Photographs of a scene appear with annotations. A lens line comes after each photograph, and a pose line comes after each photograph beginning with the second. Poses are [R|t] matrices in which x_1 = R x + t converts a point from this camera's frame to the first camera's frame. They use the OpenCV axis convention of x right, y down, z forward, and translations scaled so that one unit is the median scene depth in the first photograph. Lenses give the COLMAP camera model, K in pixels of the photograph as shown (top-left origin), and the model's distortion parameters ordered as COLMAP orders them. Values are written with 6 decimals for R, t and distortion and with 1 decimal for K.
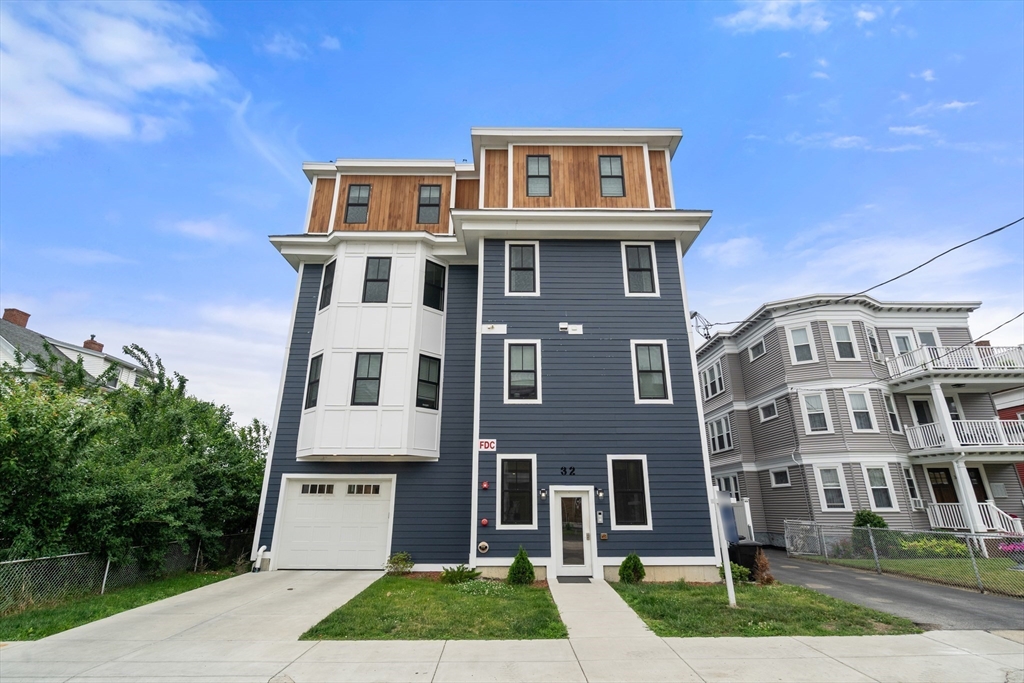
lens RADIAL K [[478.0, 0, 514.9], [0, 478.0, 343.8], [0, 0, 1]] dist [-0.002161, -0.000112]
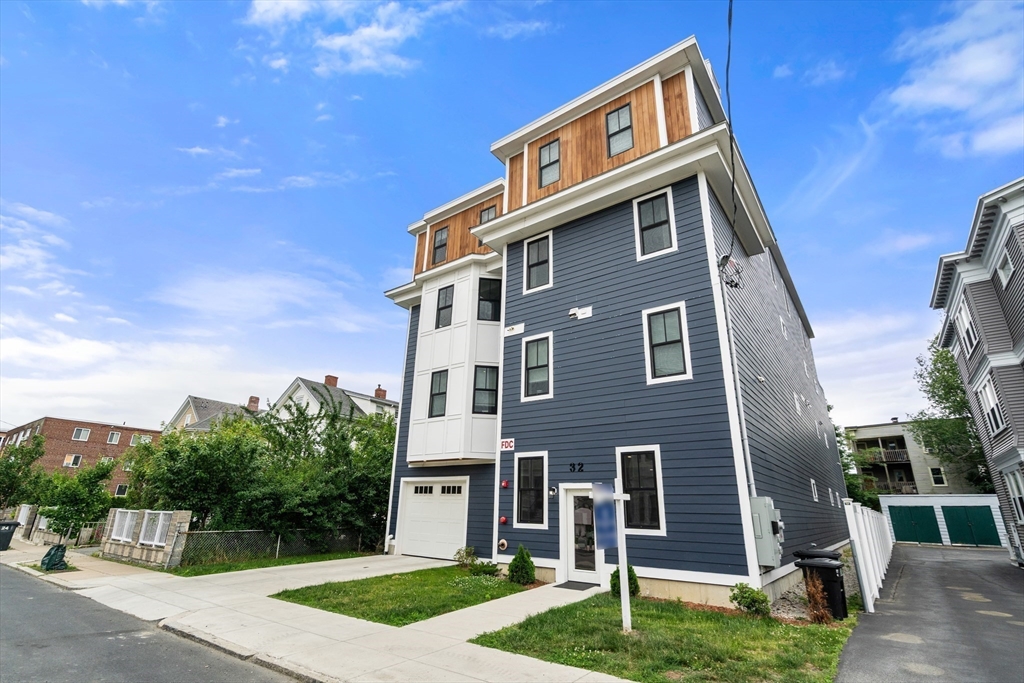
lens RADIAL K [[478.0, 0, 514.9], [0, 478.0, 343.8], [0, 0, 1]] dist [-0.002161, -0.000112]
pose [[0.795789, -0.183019, -0.577255, 0.589946], [0.173133, 0.982209, -0.072734, 0.078537], [0.580297, -0.042061, 0.813318, 0.191566]]
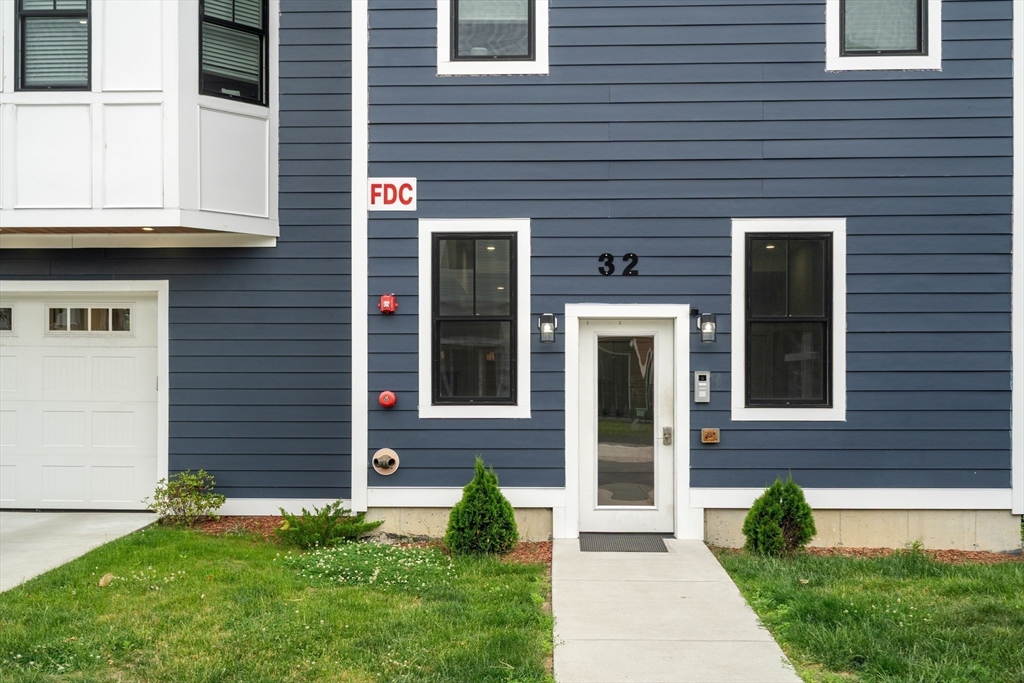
lens RADIAL K [[1013.2, 0, 511.6], [0, 1013.2, 374.7], [0, 0, 1]] dist [0.007076, 0.000258]
pose [[0.998926, 0.001165, -0.046314, 0.066322], [0.013727, 0.947348, 0.319910, 0.101077], [0.044249, -0.320203, 0.946315, 0.255720]]
